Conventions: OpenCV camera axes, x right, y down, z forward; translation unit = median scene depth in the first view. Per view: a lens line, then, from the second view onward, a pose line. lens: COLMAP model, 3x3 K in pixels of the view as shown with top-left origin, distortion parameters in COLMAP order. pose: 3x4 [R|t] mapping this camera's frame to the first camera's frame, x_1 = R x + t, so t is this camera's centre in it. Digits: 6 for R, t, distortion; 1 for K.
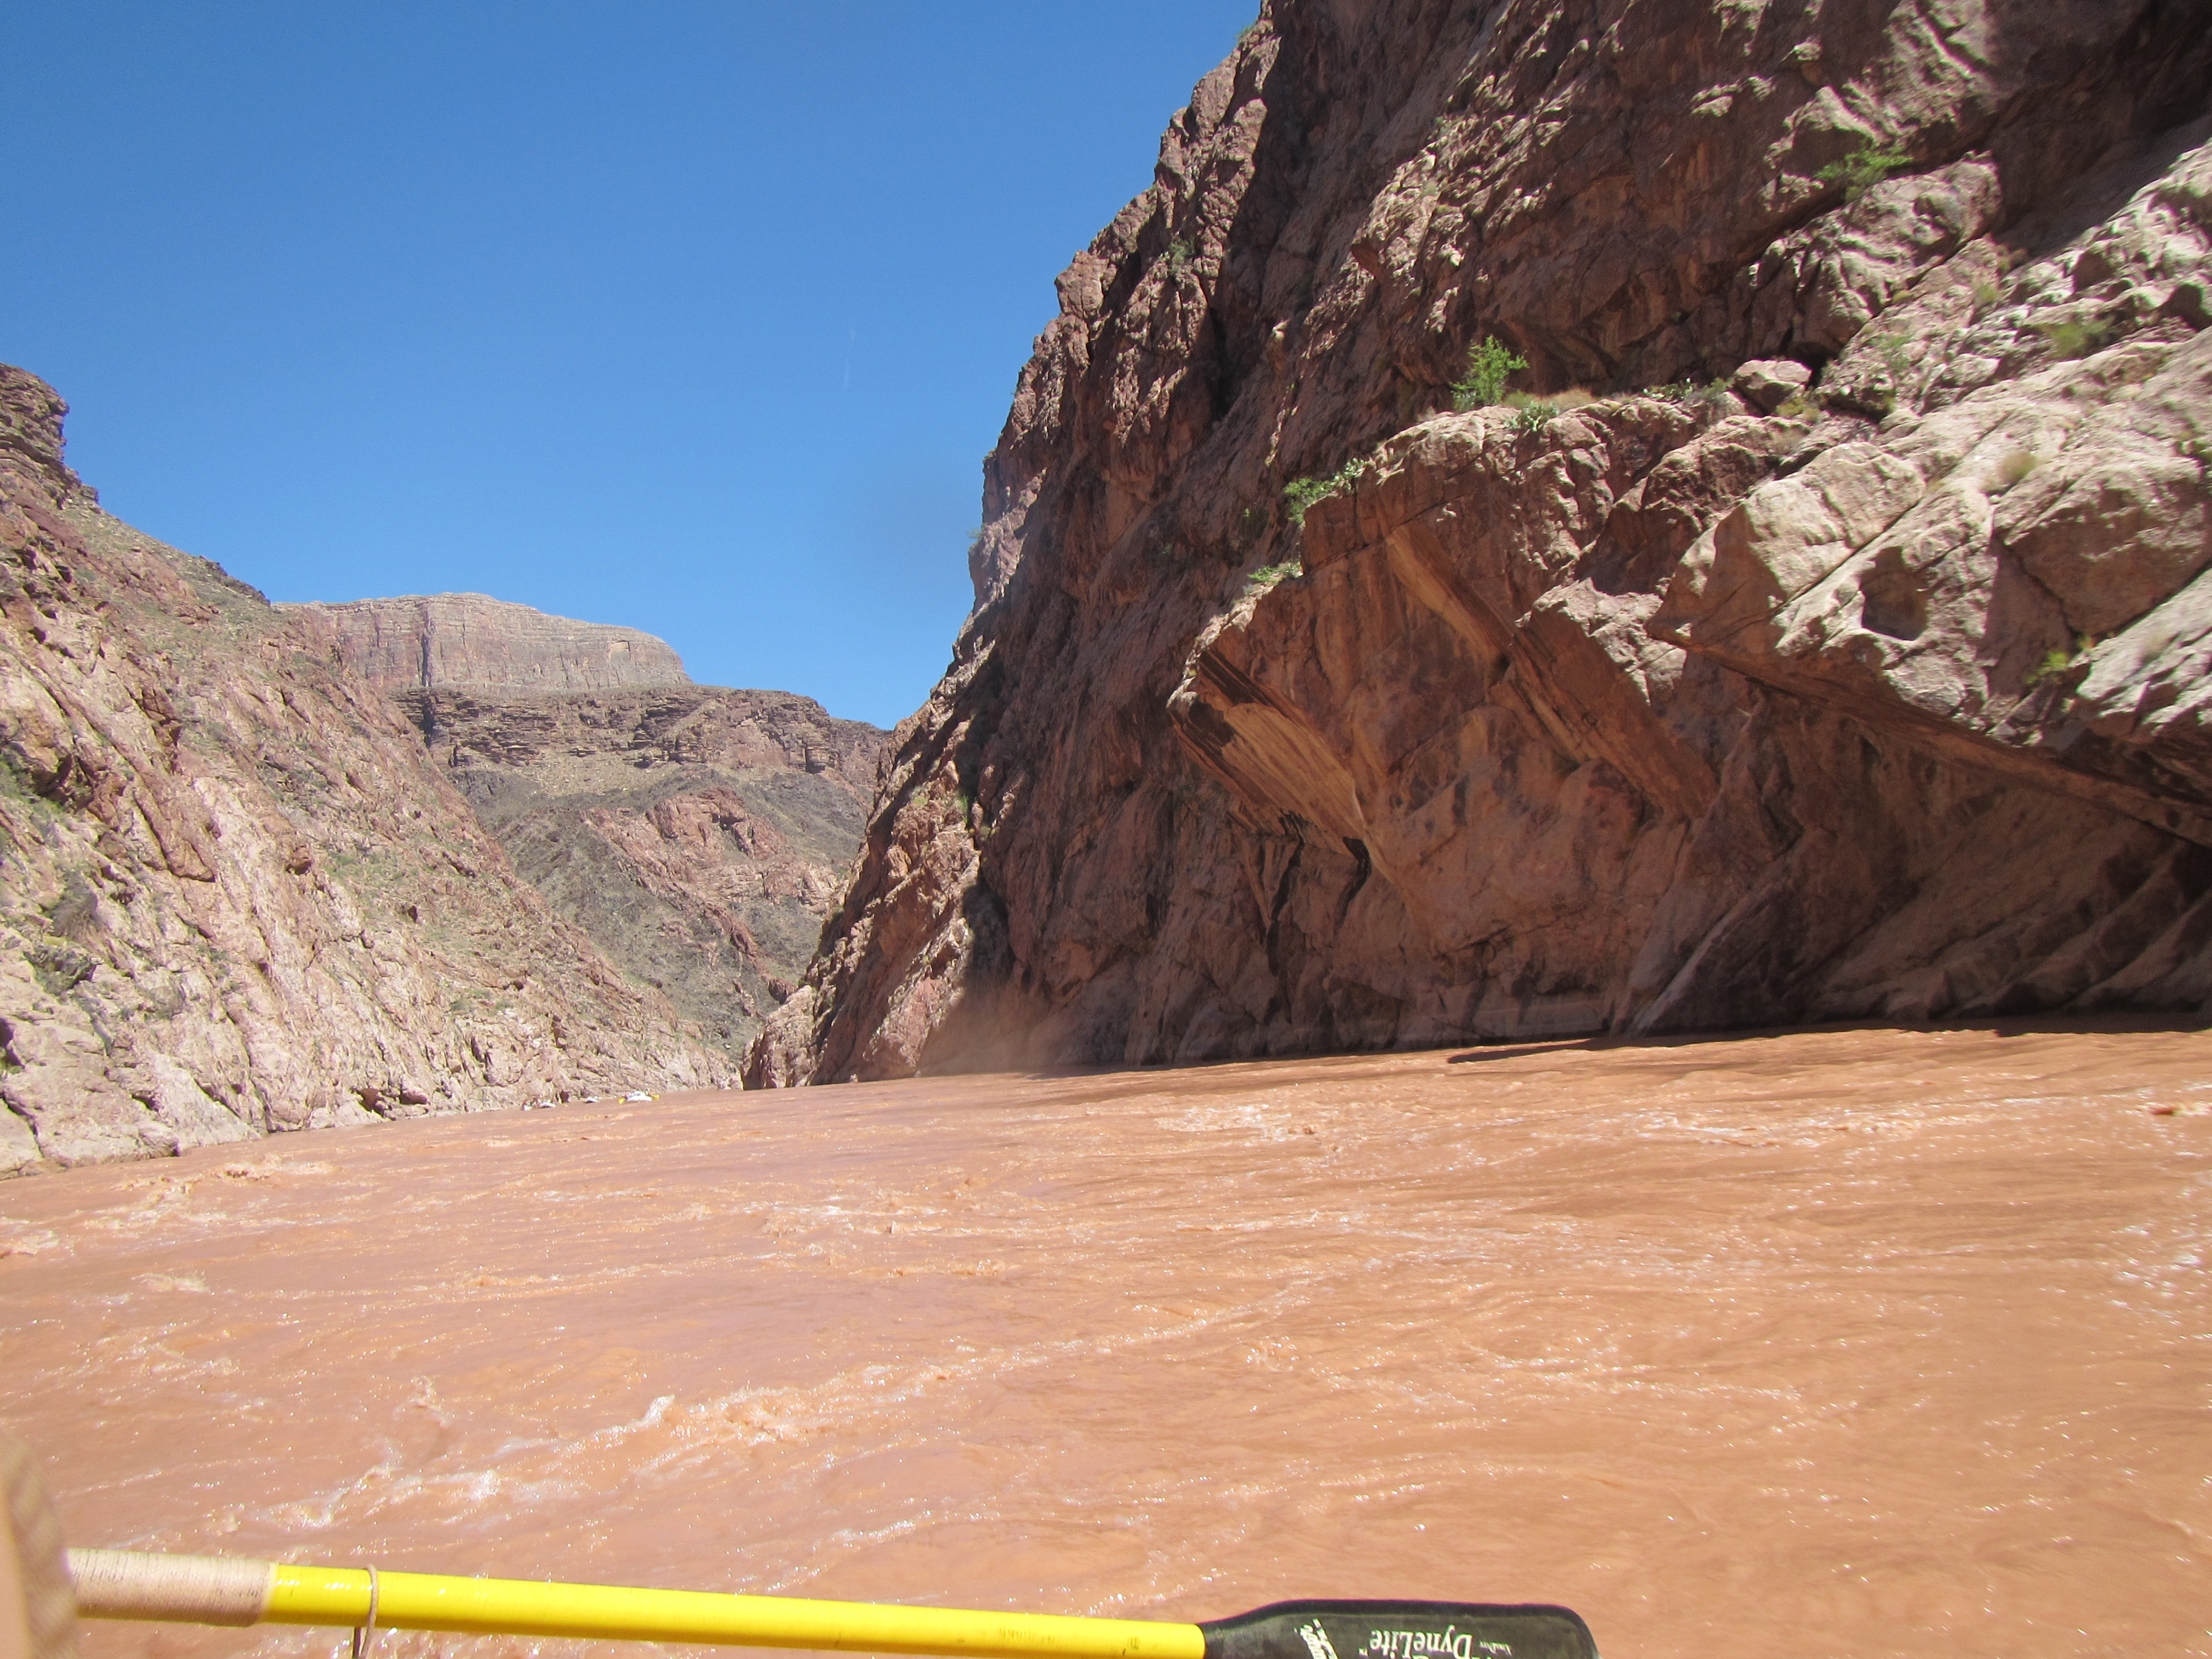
lens RADIAL K [[1825.9, 0, 1116.3], [0, 1825.9, 815.7], [0, 0, 1]] dist [0.010071, -0.015125]
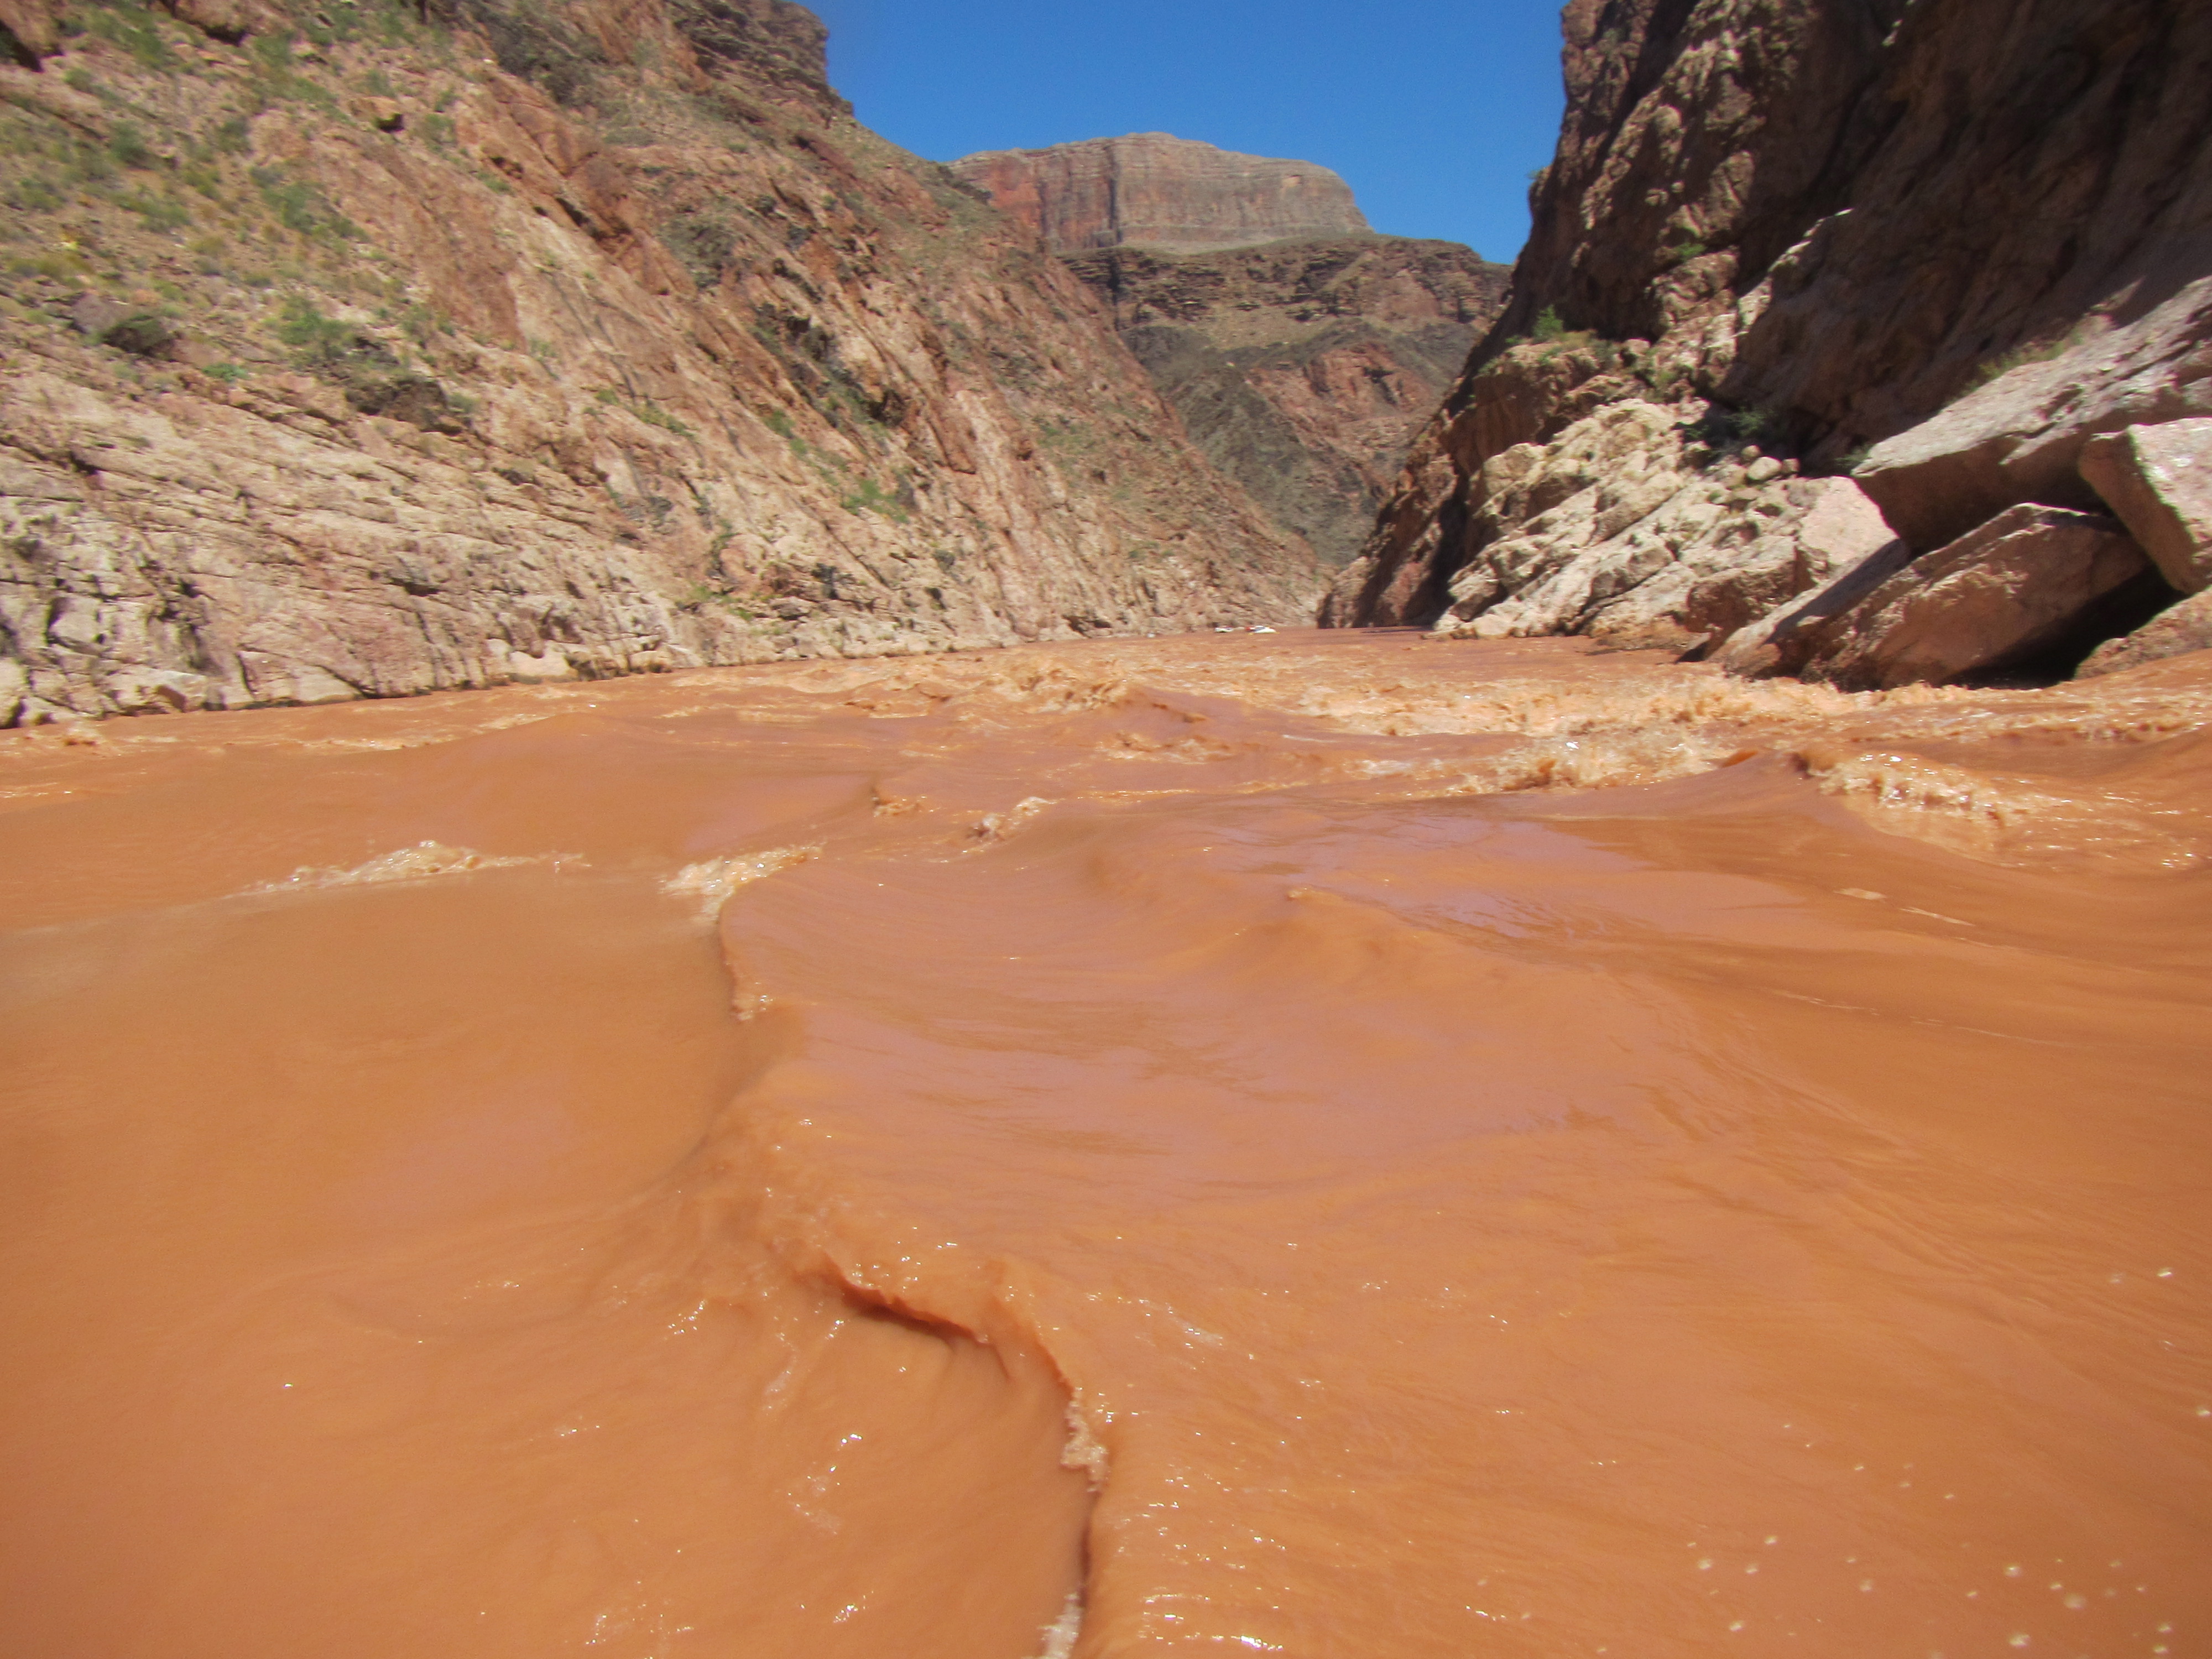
lens RADIAL K [[1832.1, 0, 1123.5], [0, 1832.1, 824.4], [0, 0, 1]] dist [0.002298, -0.004917]
pose [[0.936988, 0.080569, -0.339944, 0.127321], [0.008287, 0.967645, 0.252179, -0.053330], [0.349263, -0.239106, 0.906004, -0.321247]]
